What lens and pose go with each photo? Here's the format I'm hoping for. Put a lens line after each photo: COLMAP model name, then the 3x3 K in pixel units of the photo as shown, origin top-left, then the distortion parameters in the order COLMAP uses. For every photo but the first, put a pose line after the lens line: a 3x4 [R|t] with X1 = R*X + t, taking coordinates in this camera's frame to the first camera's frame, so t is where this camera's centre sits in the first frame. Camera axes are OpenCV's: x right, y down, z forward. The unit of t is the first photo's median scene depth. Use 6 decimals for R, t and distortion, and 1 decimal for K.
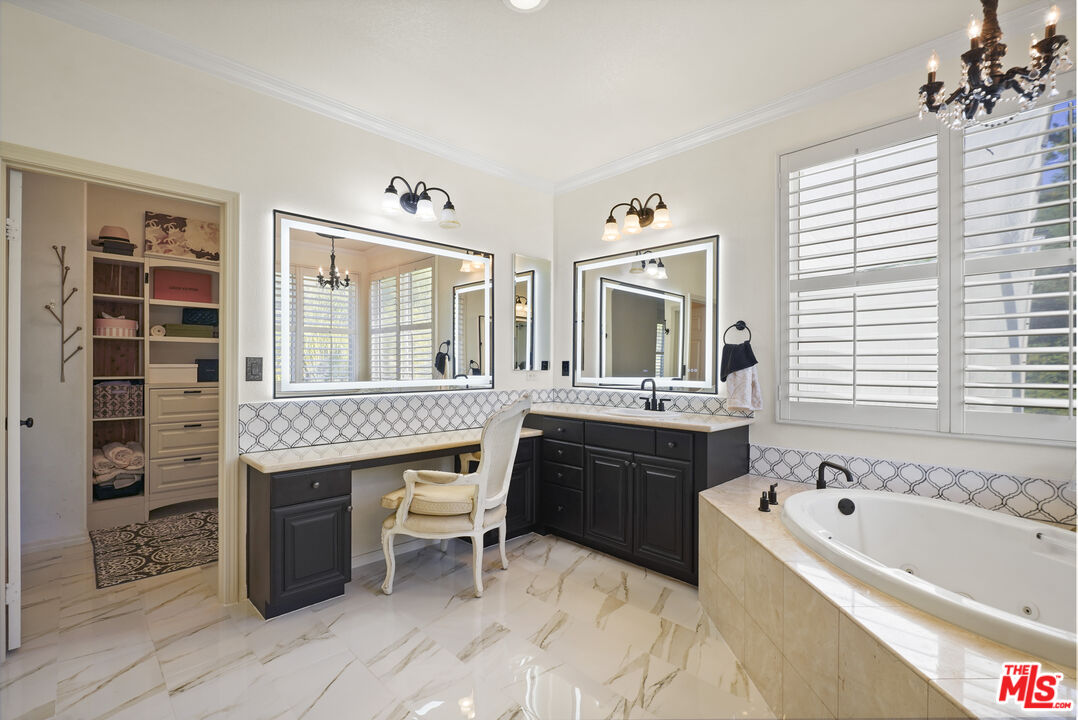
lens RADIAL K [[491.2, 0, 534.1], [0, 491.2, 363.9], [0, 0, 1]] dist [-0.013085, 0.003193]
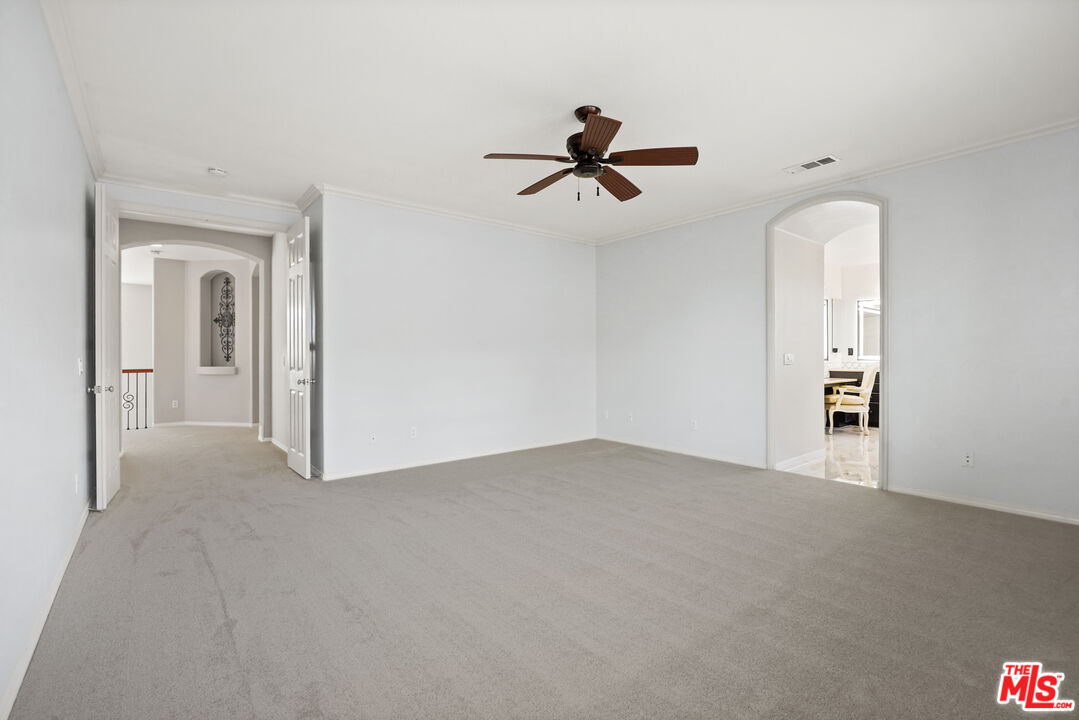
lens RADIAL K [[491.5, 0, 540.8], [0, 491.5, 353.3], [0, 0, 1]] dist [-0.003822, -0.000327]
pose [[0.997543, -0.001302, -0.070048, -1.540171], [0.001609, 0.999989, 0.004331, 0.007302], [0.070042, -0.004433, 0.997534, -1.636990]]
